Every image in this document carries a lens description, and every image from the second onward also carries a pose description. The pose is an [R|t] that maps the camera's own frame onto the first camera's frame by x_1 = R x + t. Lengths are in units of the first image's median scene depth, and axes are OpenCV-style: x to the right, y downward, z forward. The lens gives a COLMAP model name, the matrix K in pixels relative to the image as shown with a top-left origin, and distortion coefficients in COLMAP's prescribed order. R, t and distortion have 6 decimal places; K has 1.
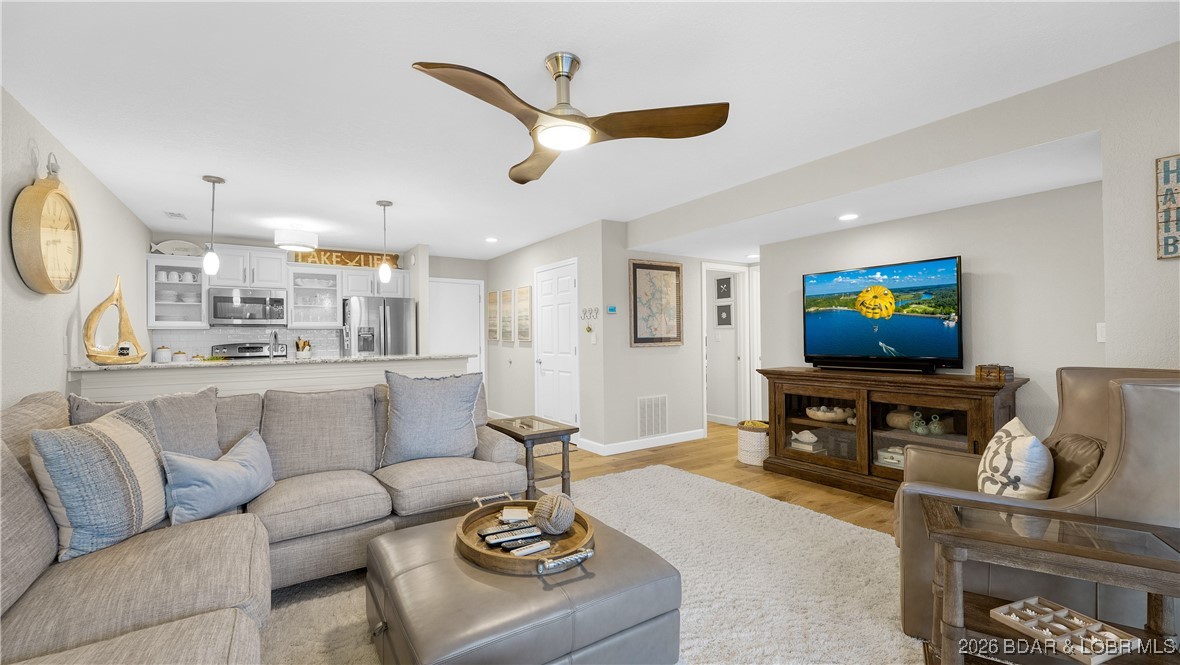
lens RADIAL K [[474.0, 0, 574.1], [0, 474.0, 335.7], [0, 0, 1]] dist [0.001089, -0.000045]
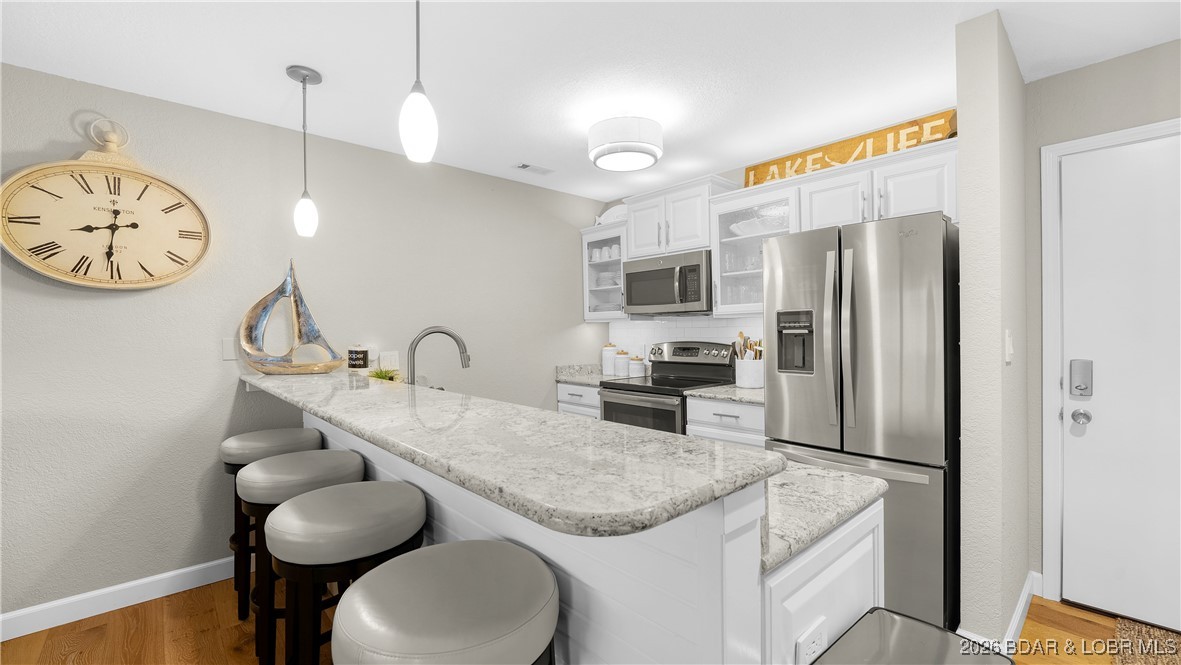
lens RADIAL K [[481.0, 0, 586.3], [0, 481.0, 336.7], [0, 0, 1]] dist [-0.018229, 0.000212]
pose [[0.154618, 0.020933, -0.987752, -0.075576], [0.011583, 0.999668, 0.022999, -0.007841], [0.987906, -0.014997, 0.154325, 0.834931]]
